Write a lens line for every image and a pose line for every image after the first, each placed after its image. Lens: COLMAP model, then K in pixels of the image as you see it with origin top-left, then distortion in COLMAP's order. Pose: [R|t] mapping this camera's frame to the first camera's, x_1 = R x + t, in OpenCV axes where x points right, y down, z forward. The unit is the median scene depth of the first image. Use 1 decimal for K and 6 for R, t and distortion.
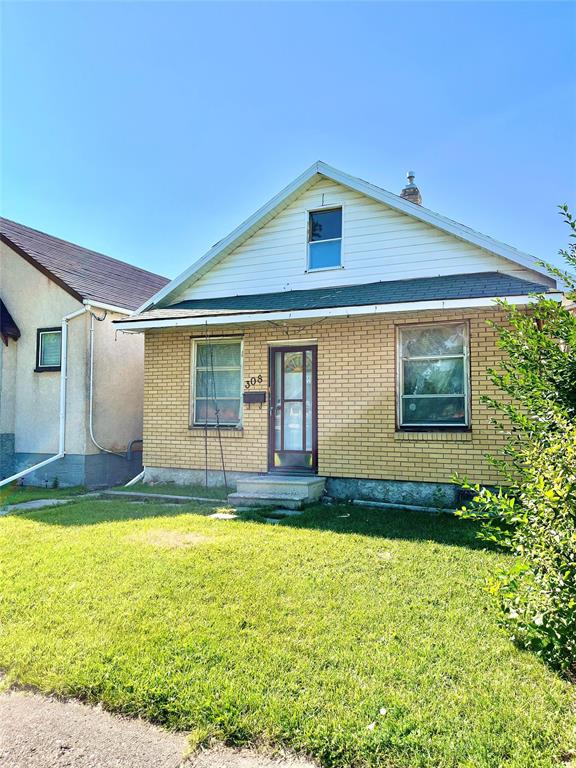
lens RADIAL K [[585.5, 0, 285.8], [0, 585.5, 382.5], [0, 0, 1]] dist [0.054863, -0.086045]
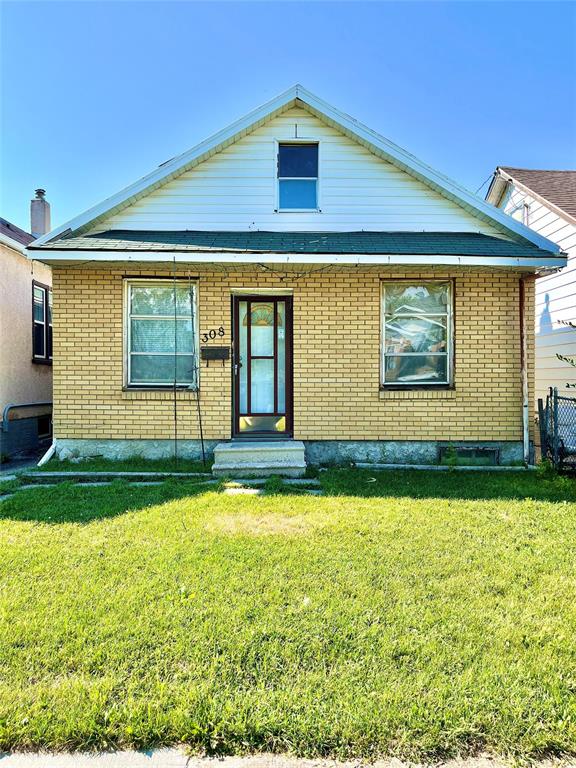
lens RADIAL K [[585.5, 0, 294.6], [0, 585.5, 383.5], [0, 0, 1]] dist [0.054863, -0.086045]
pose [[0.901989, -0.005415, 0.431725, -0.327080], [-0.023136, 0.997879, 0.060852, 0.015316], [-0.431139, -0.064876, 0.899950, 0.177392]]
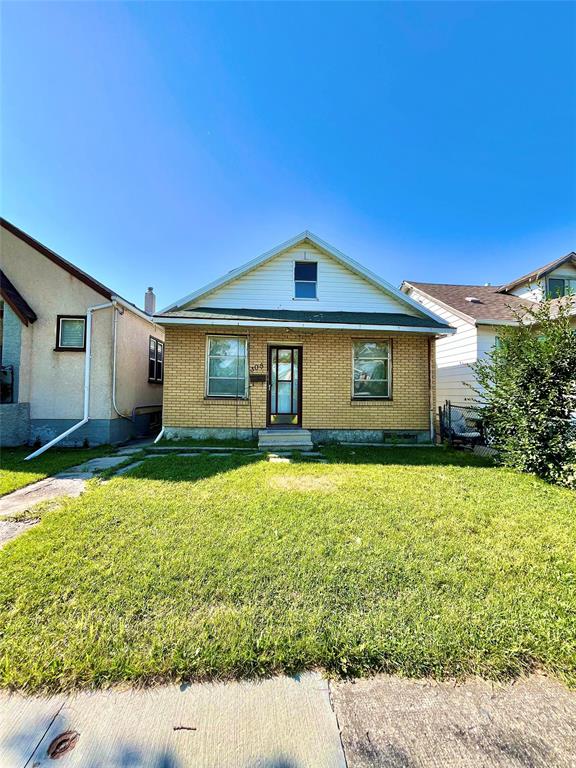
lens RADIAL K [[311.3, 0, 290.2], [0, 311.3, 380.9], [0, 0, 1]] dist [-0.006019, 0.000707]
pose [[0.880824, 0.026512, 0.472701, -0.364297], [-0.037786, 0.999183, 0.014369, 0.018234], [-0.471934, -0.030518, 0.881106, 0.266877]]
